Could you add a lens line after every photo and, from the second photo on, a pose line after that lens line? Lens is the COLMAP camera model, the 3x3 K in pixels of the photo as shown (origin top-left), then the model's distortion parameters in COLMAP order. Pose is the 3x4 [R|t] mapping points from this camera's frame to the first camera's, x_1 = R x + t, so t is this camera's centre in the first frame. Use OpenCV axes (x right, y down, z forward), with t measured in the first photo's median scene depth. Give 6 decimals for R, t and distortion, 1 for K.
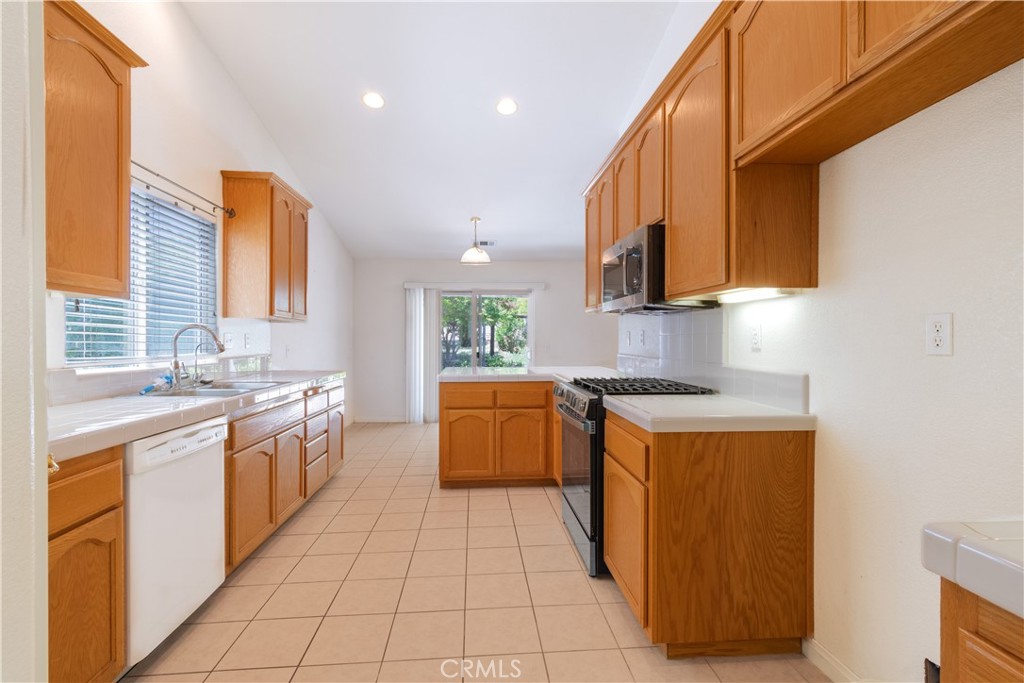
lens RADIAL K [[476.1, 0, 509.2], [0, 476.1, 339.1], [0, 0, 1]] dist [-0.004496, -0.000255]
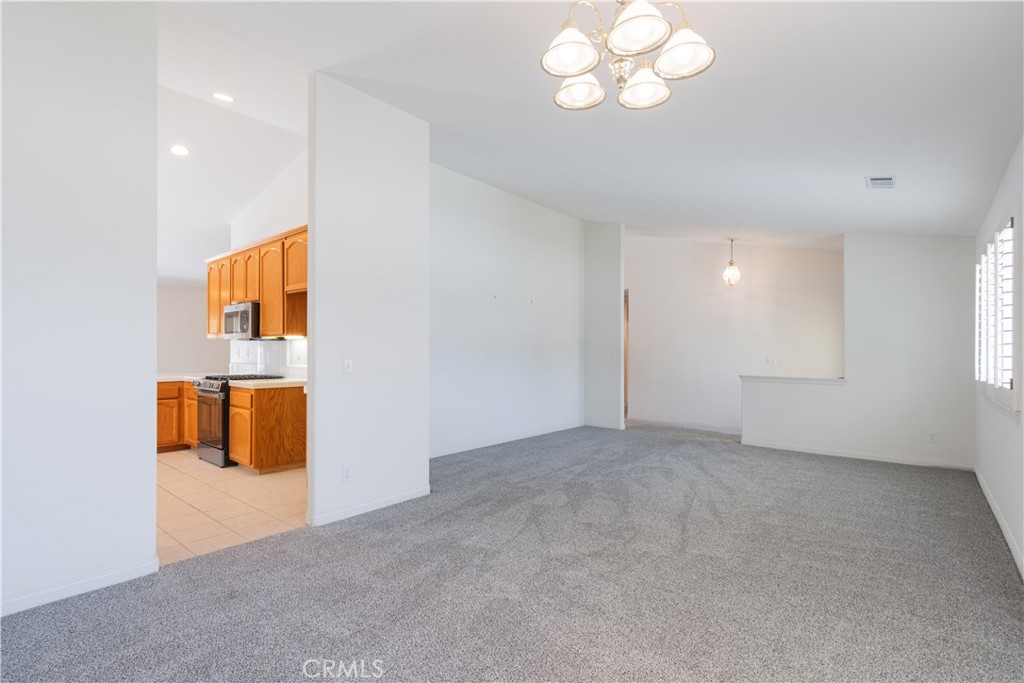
lens RADIAL K [[476.1, 0, 506.2], [0, 476.1, 347.0], [0, 0, 1]] dist [-0.004496, -0.000255]
pose [[0.707429, 0.006945, 0.706750, -0.441606], [0.001733, 0.999932, -0.011561, -0.005885], [-0.706782, 0.009403, 0.707369, -1.427910]]
